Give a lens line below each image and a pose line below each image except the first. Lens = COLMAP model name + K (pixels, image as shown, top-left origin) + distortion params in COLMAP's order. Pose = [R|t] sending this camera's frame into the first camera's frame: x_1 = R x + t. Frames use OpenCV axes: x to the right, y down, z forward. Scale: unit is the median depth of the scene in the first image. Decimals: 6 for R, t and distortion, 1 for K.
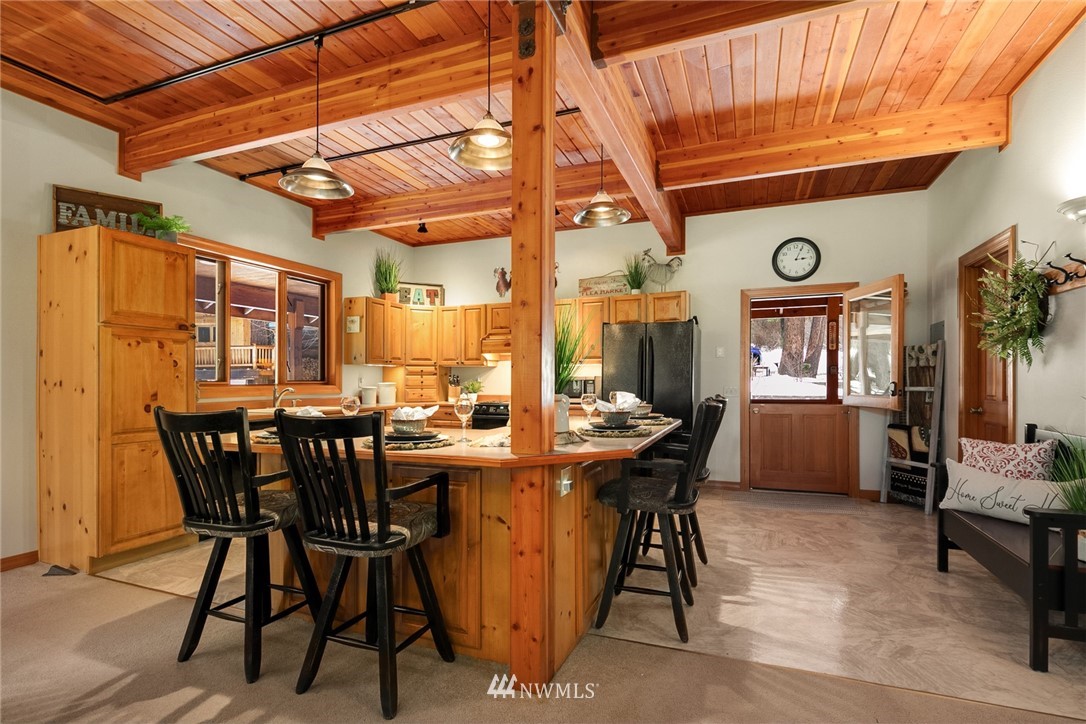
lens RADIAL K [[532.3, 0, 542.2], [0, 532.3, 383.9], [0, 0, 1]] dist [-0.000720, -0.000336]
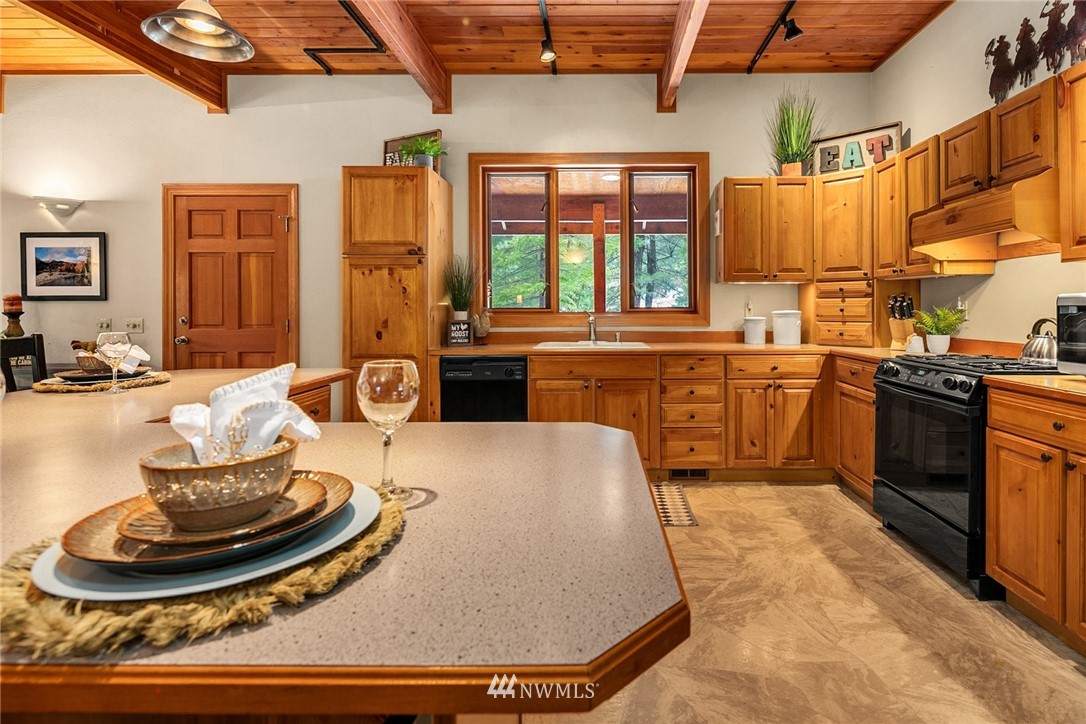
lens RADIAL K [[556.9, 0, 594.2], [0, 556.9, 308.4], [0, 0, 1]] dist [0.002793, 0.000511]
pose [[0.361351, 0.001246, -0.932429, 0.237771], [-0.004950, 0.999988, -0.000582, -0.003787], [0.932417, 0.004826, 0.361352, 0.599895]]
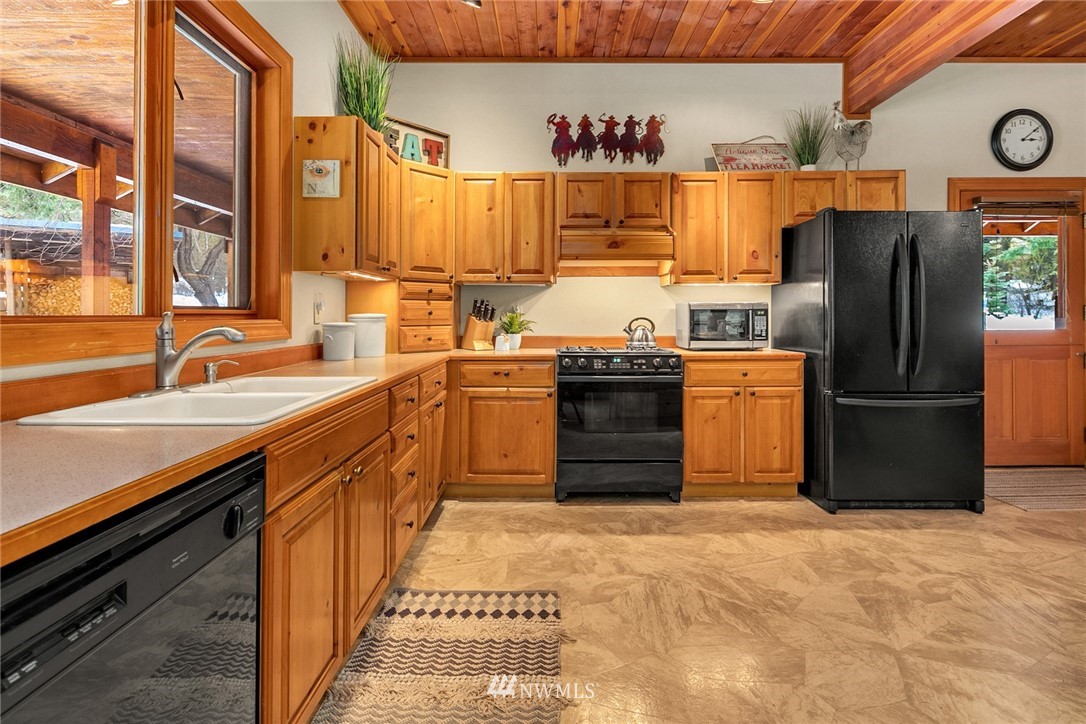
lens RADIAL K [[519.8, 0, 519.2], [0, 519.8, 315.9], [0, 0, 1]] dist [0.000353, -0.000008]
pose [[0.927848, -0.000221, 0.372959, -0.361523], [0.003505, 0.999961, -0.008128, 0.003846], [-0.372943, 0.008849, 0.927812, 0.545293]]
